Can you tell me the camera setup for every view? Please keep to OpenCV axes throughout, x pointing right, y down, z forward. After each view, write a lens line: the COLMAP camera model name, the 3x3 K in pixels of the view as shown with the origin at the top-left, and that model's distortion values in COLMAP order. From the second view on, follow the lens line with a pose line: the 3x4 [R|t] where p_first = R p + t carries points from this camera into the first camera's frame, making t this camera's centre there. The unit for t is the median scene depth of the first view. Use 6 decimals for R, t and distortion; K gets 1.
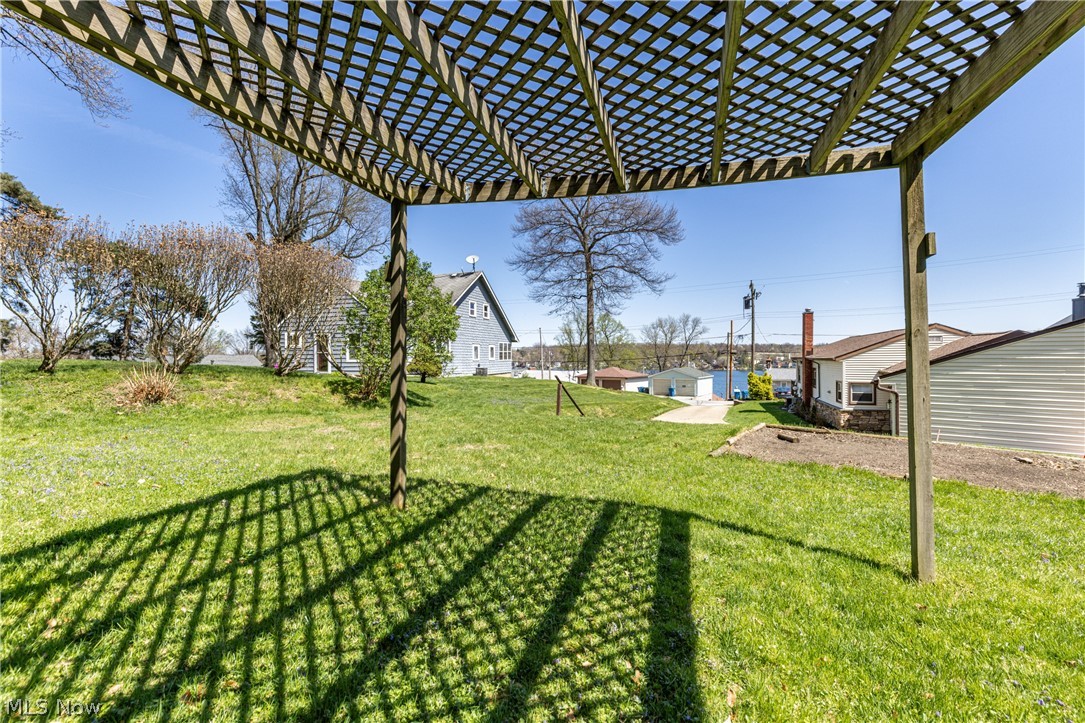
lens RADIAL K [[485.7, 0, 544.8], [0, 485.7, 357.7], [0, 0, 1]] dist [0.000537, -0.000553]
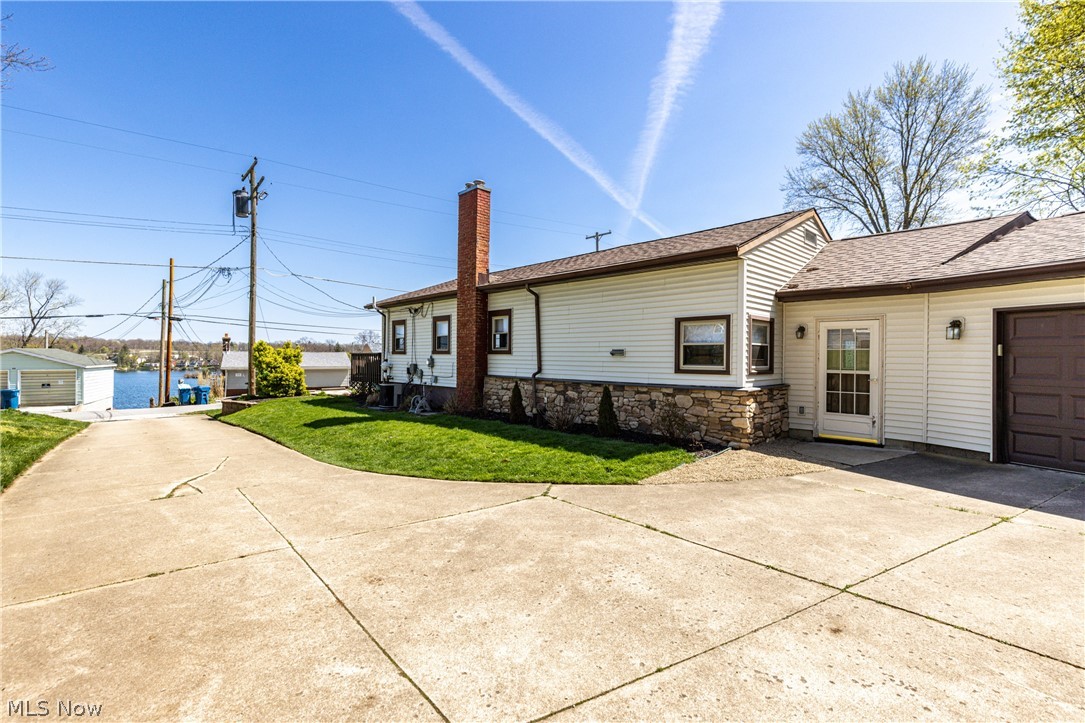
lens RADIAL K [[485.7, 0, 542.8], [0, 485.7, 359.2], [0, 0, 1]] dist [0.000537, -0.000553]
pose [[0.447645, 0.004496, 0.894200, 0.114717], [-0.007563, 0.999971, -0.001241, 0.045543], [-0.894179, -0.006207, 0.447666, 0.518944]]
